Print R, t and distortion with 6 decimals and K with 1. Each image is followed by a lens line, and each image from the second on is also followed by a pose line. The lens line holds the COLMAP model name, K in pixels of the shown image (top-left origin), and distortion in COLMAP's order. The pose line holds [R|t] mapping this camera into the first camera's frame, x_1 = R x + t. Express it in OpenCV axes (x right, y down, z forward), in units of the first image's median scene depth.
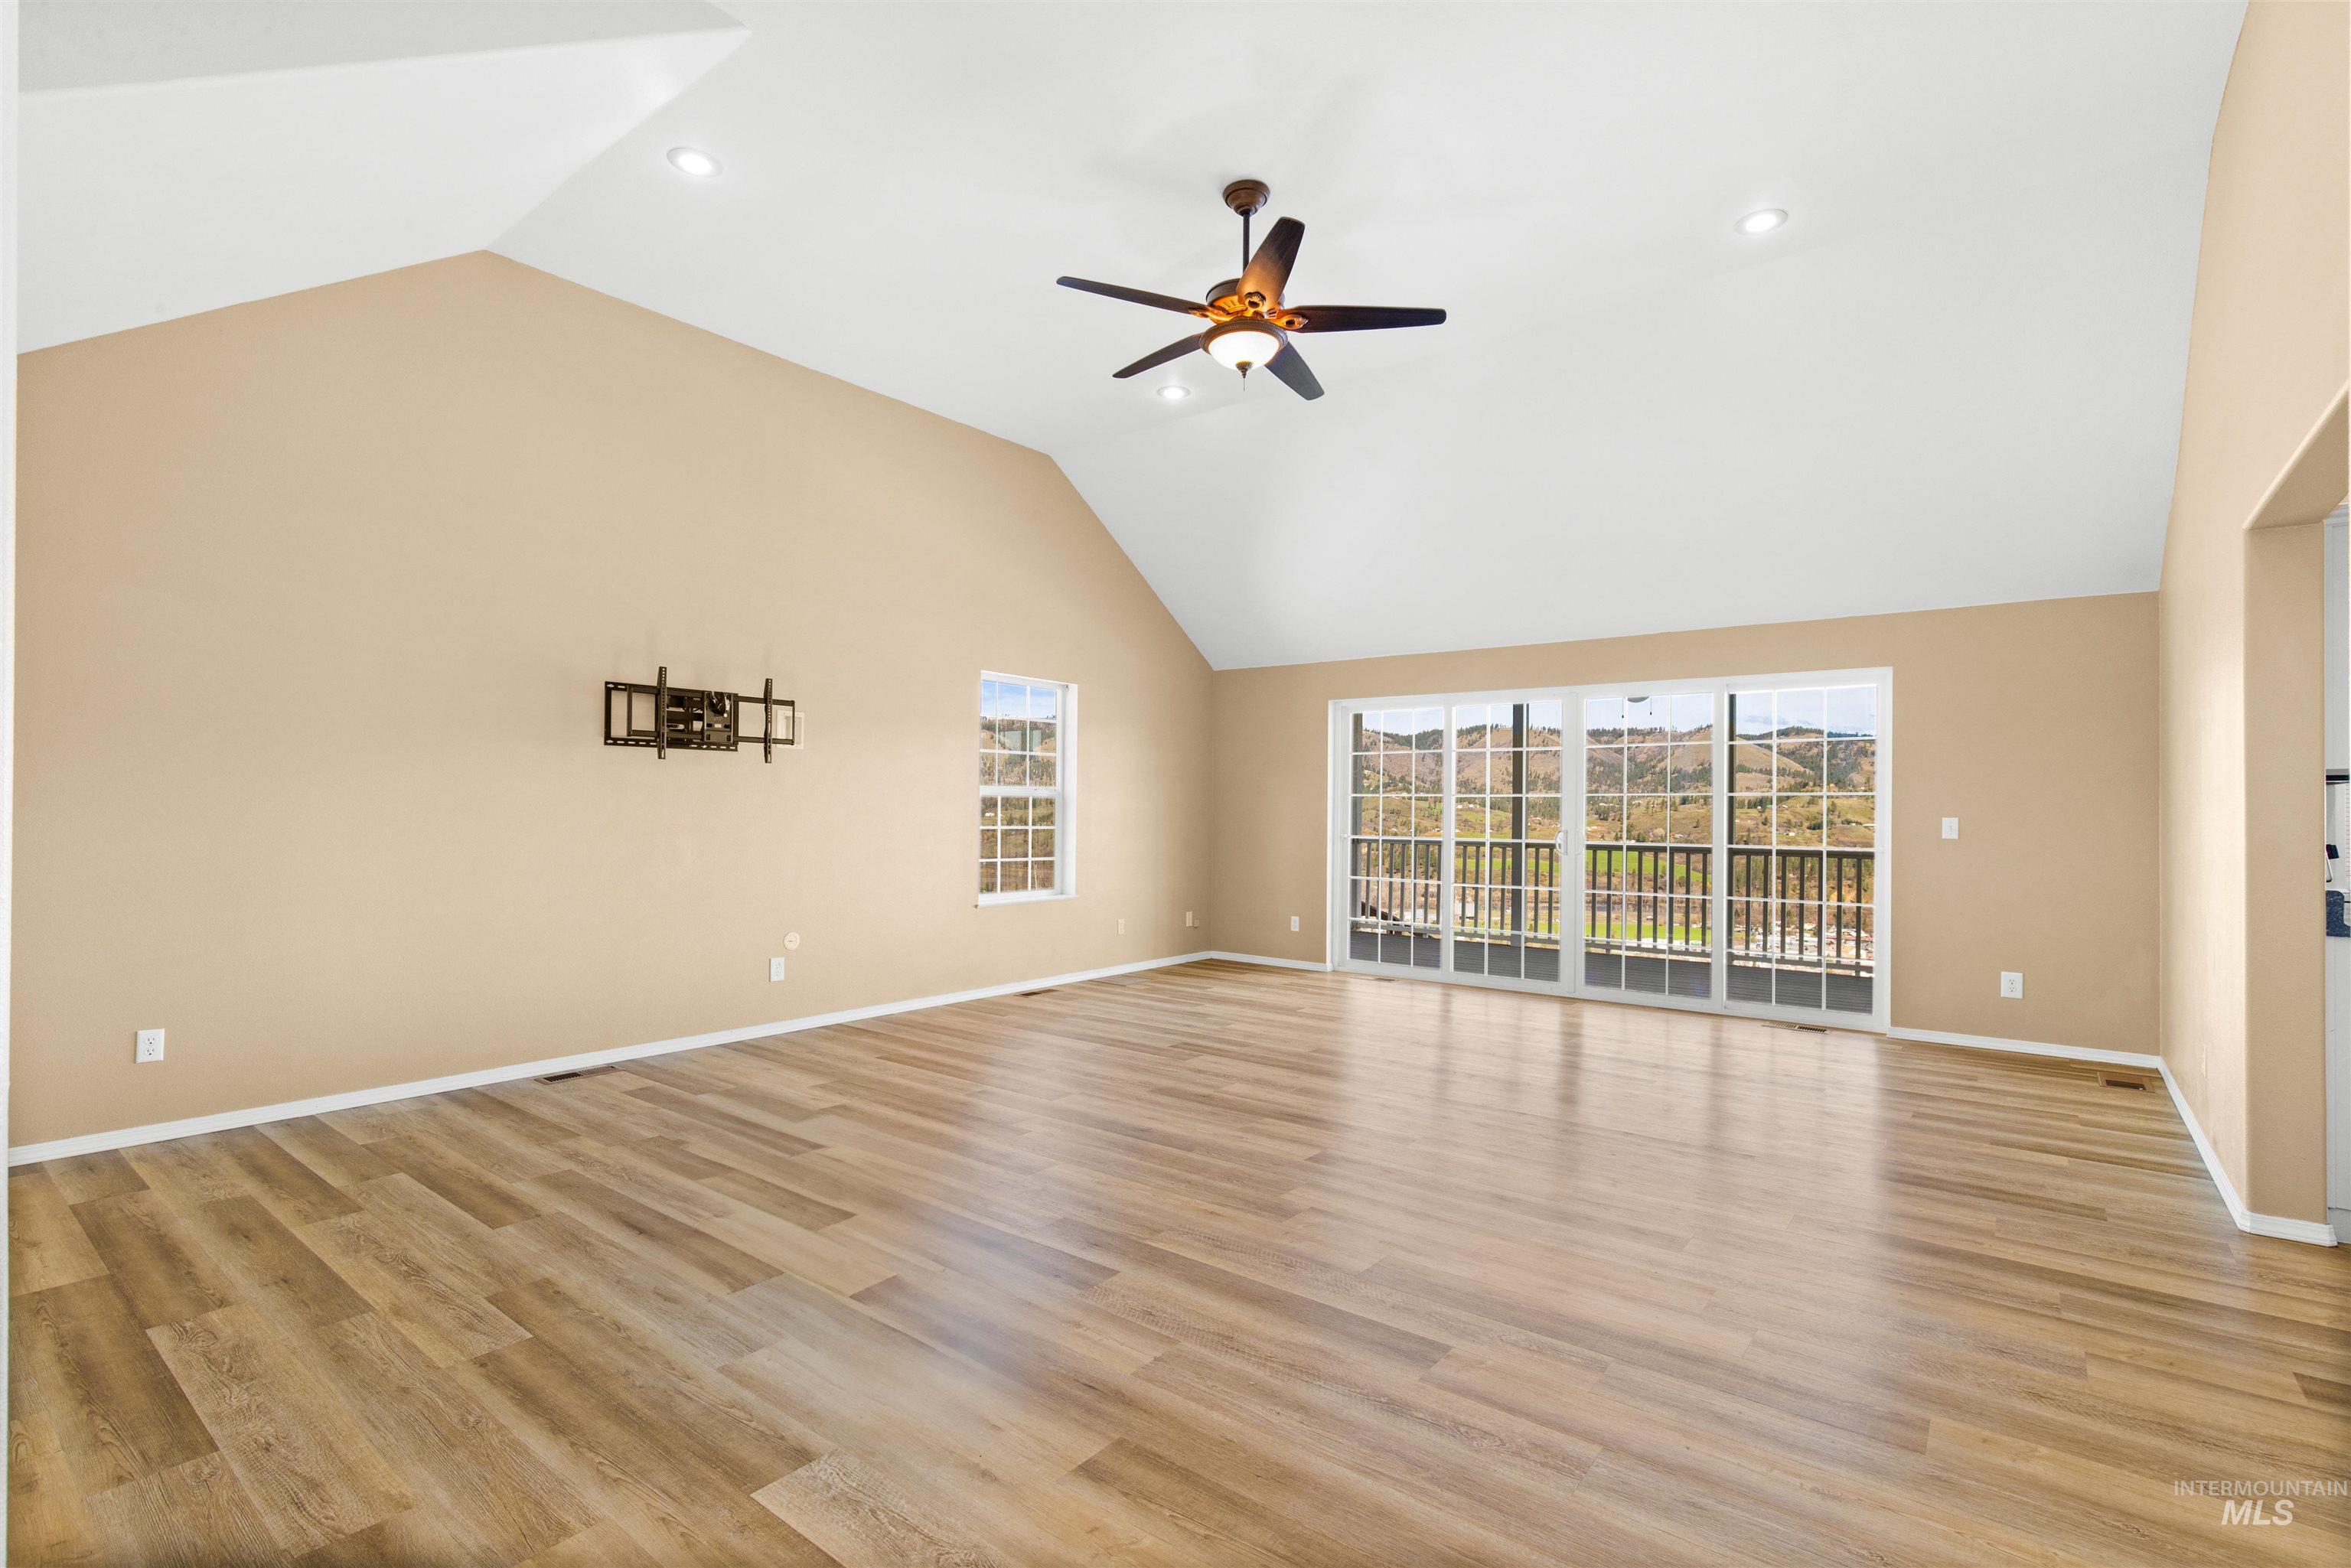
lens RADIAL K [[1067.0, 0, 1172.3], [0, 1067.0, 798.2], [0, 0, 1]] dist [-0.004670, 0.001372]
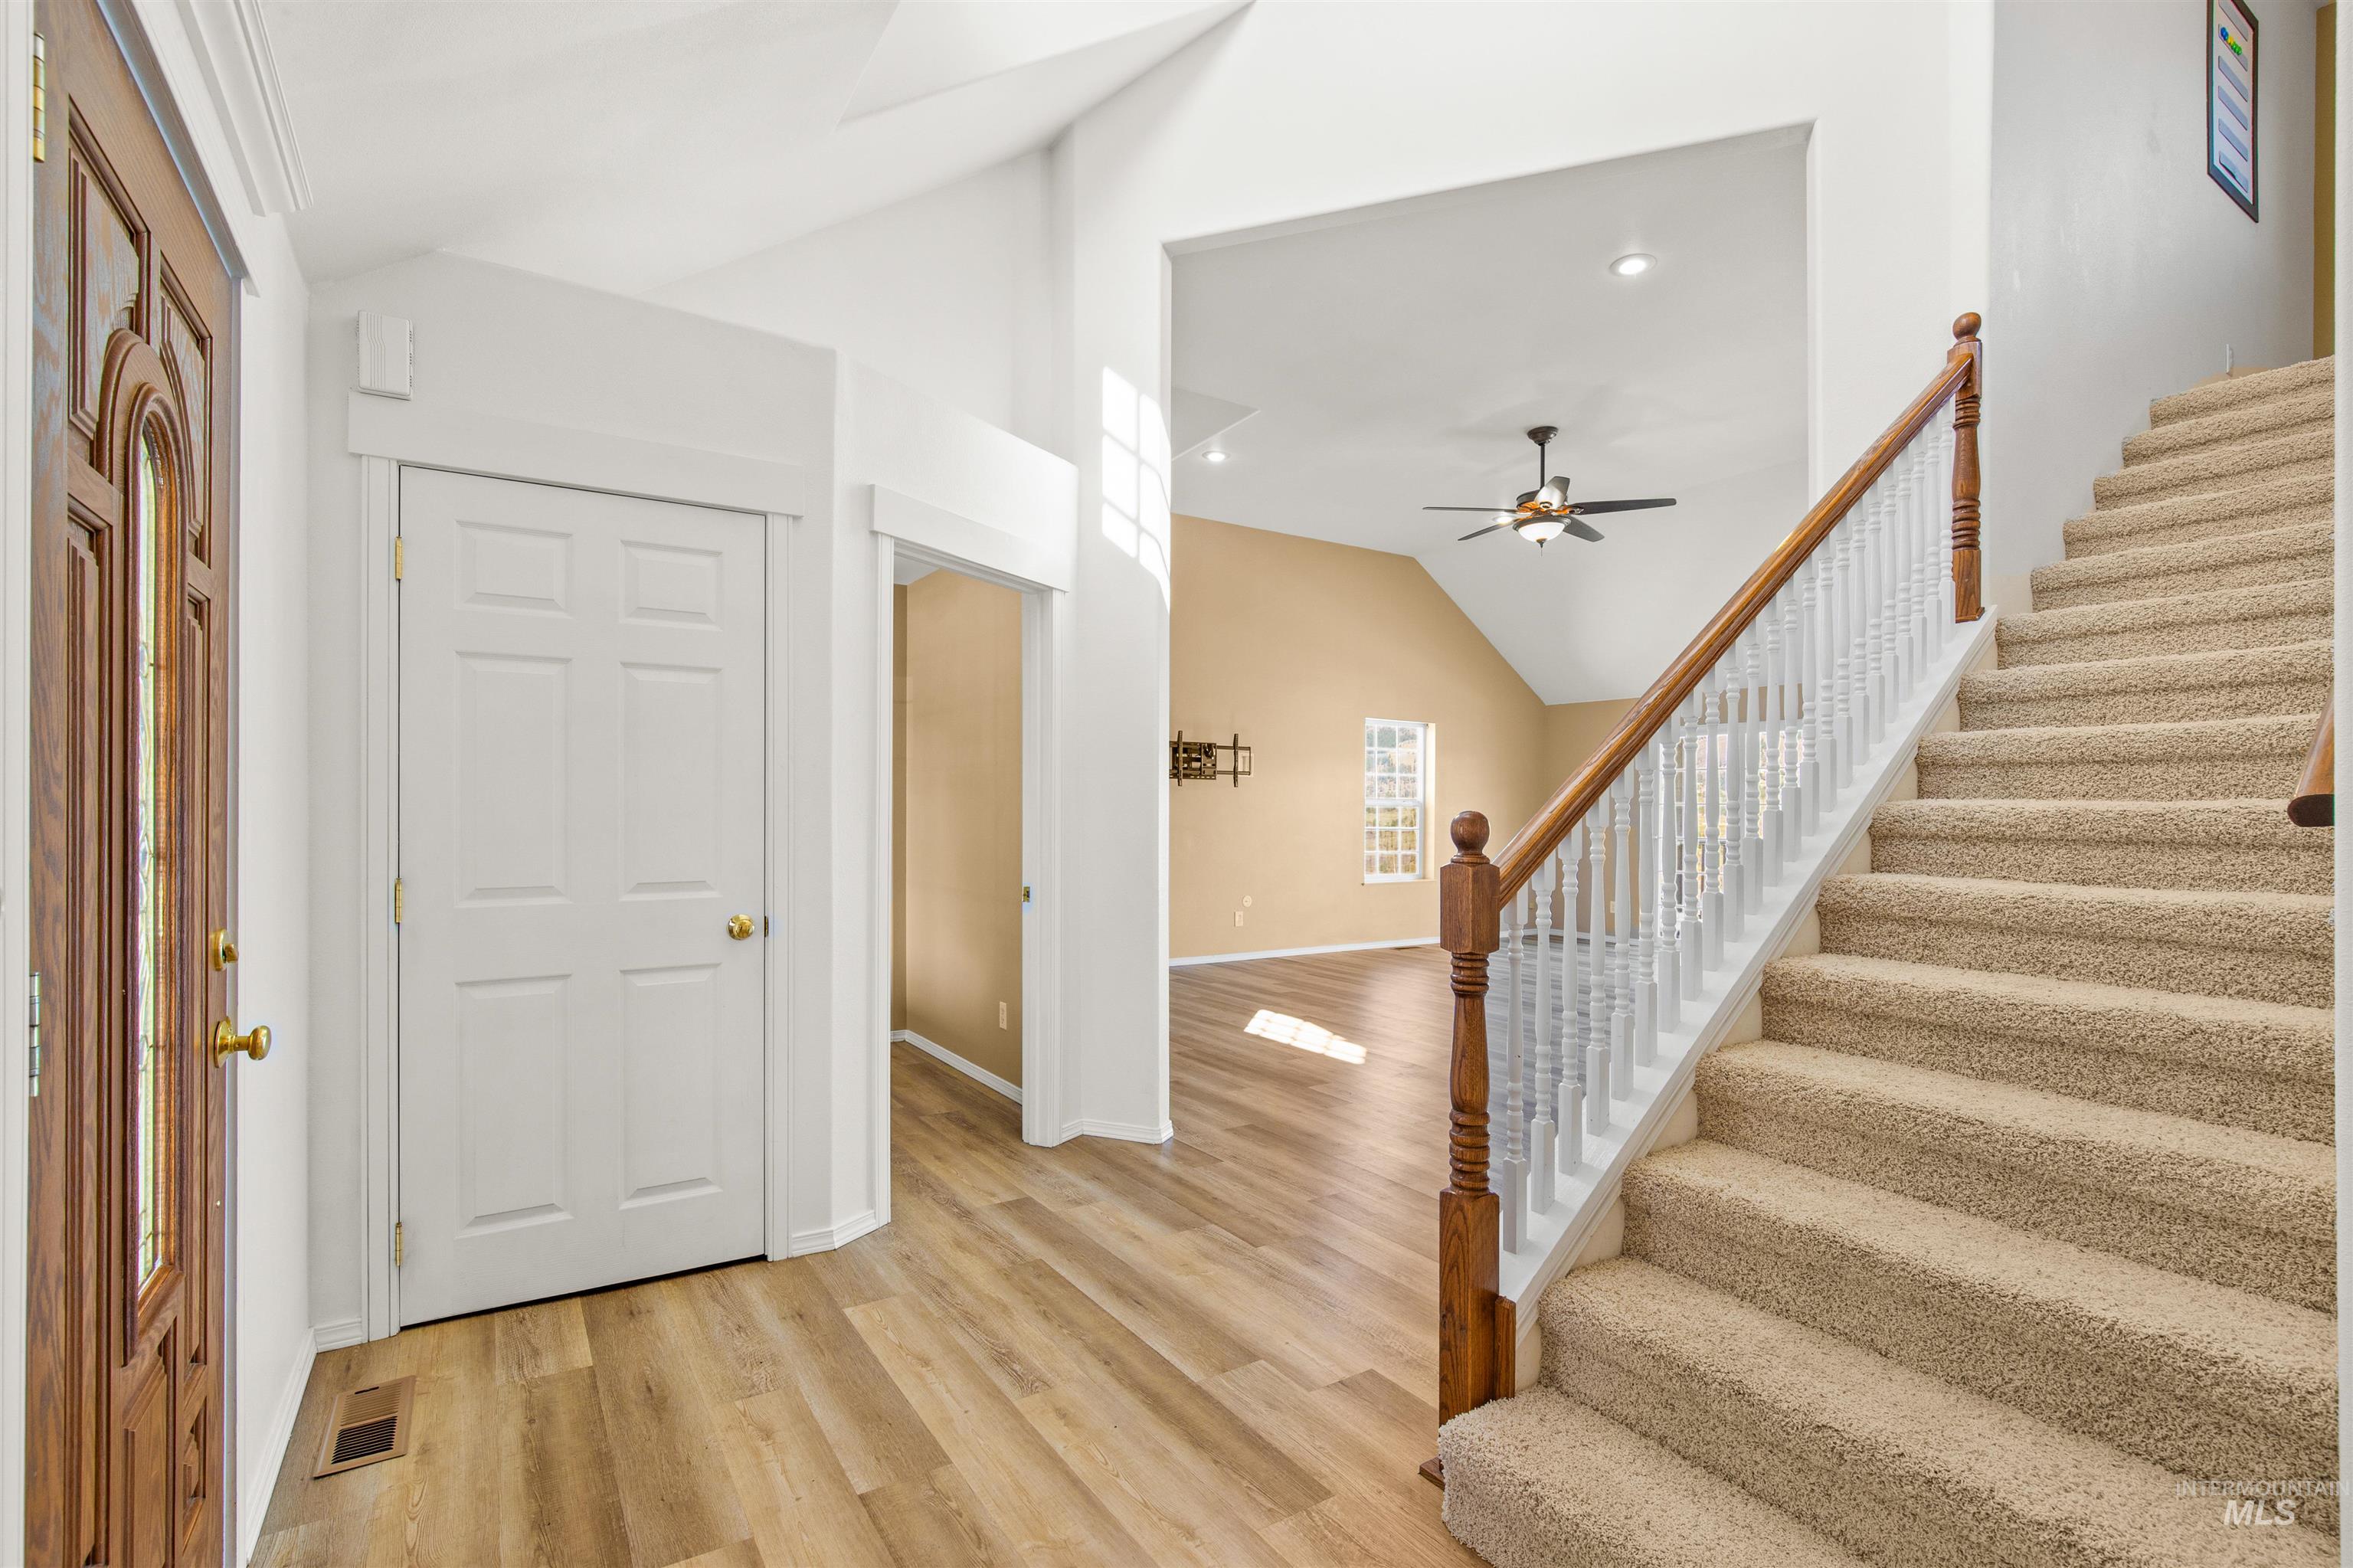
lens RADIAL K [[1068.0, 0, 1170.5], [0, 1068.0, 800.3], [0, 0, 1]] dist [-0.004670, 0.001372]
pose [[0.946042, -0.004828, -0.324008, 0.042911], [0.004948, 0.999988, -0.000454, -0.012789], [0.324006, -0.001174, 0.946054, -0.526857]]
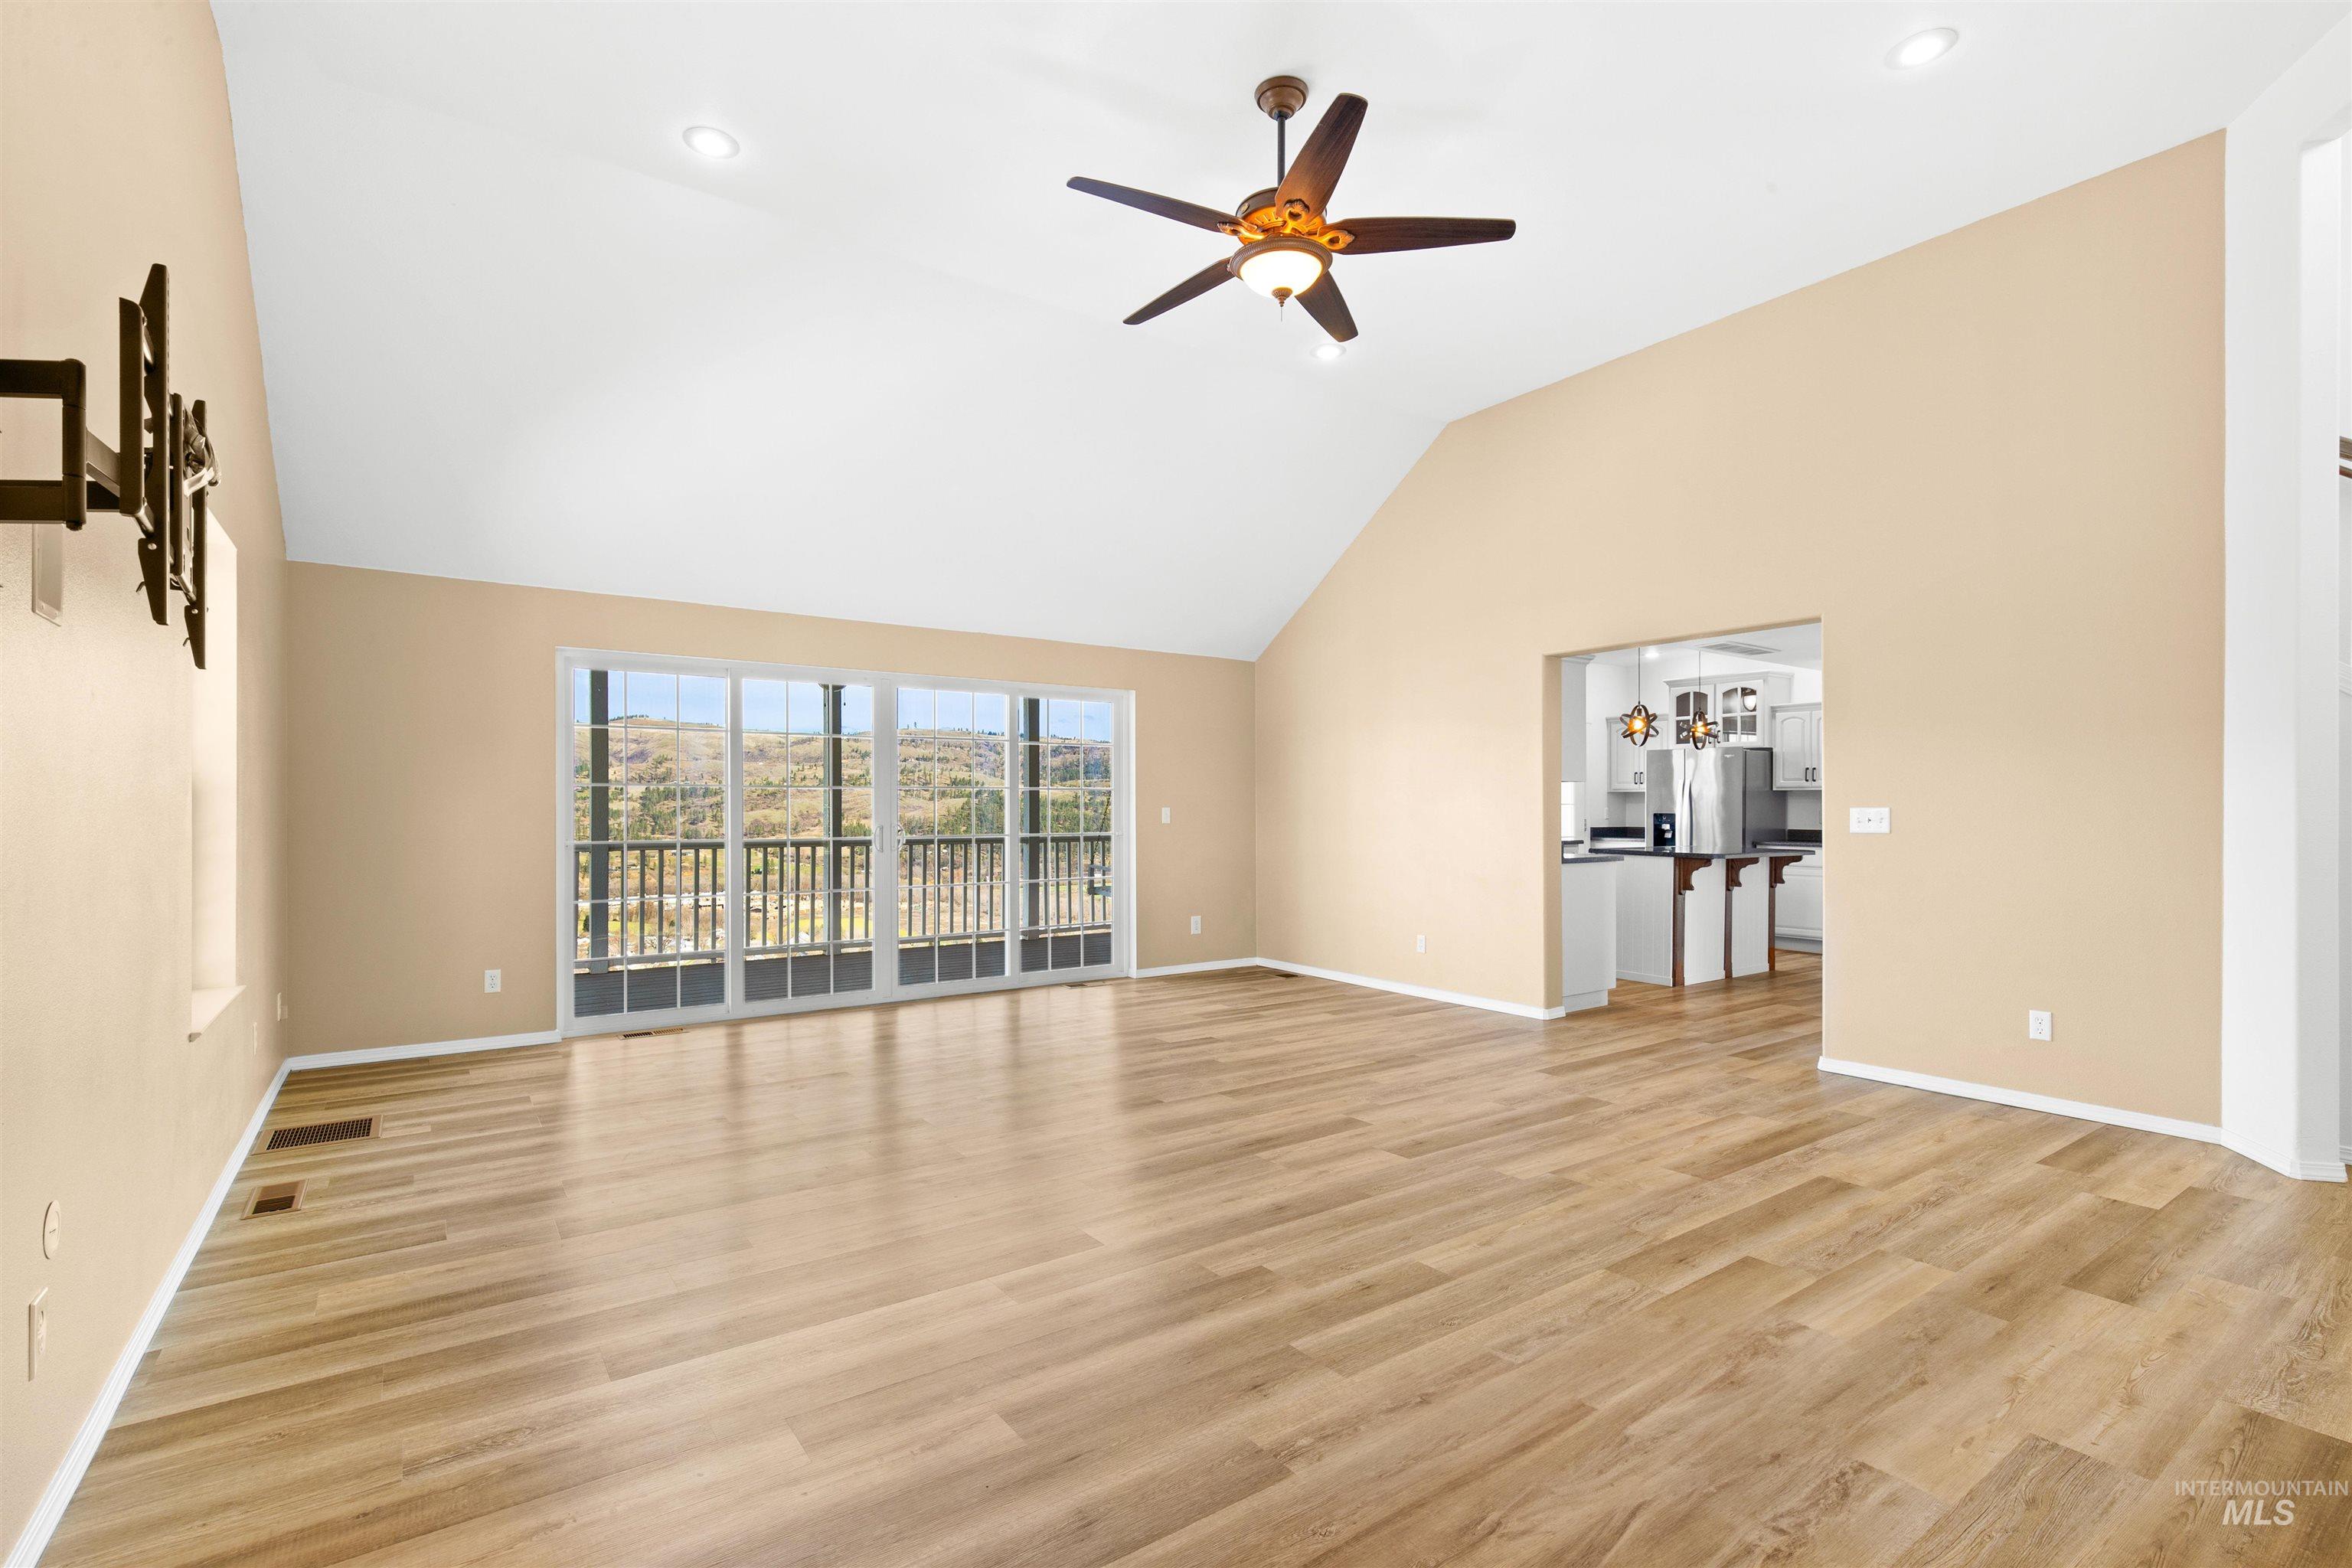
lens RADIAL K [[1067.5, 0, 1198.0], [0, 1067.5, 798.6], [0, 0, 1]] dist [-0.004670, 0.001372]
pose [[0.287135, -0.002873, 0.957886, -0.575547], [-0.004324, 0.999981, 0.004295, 0.001383], [-0.957880, -0.005375, 0.287117, 0.592172]]
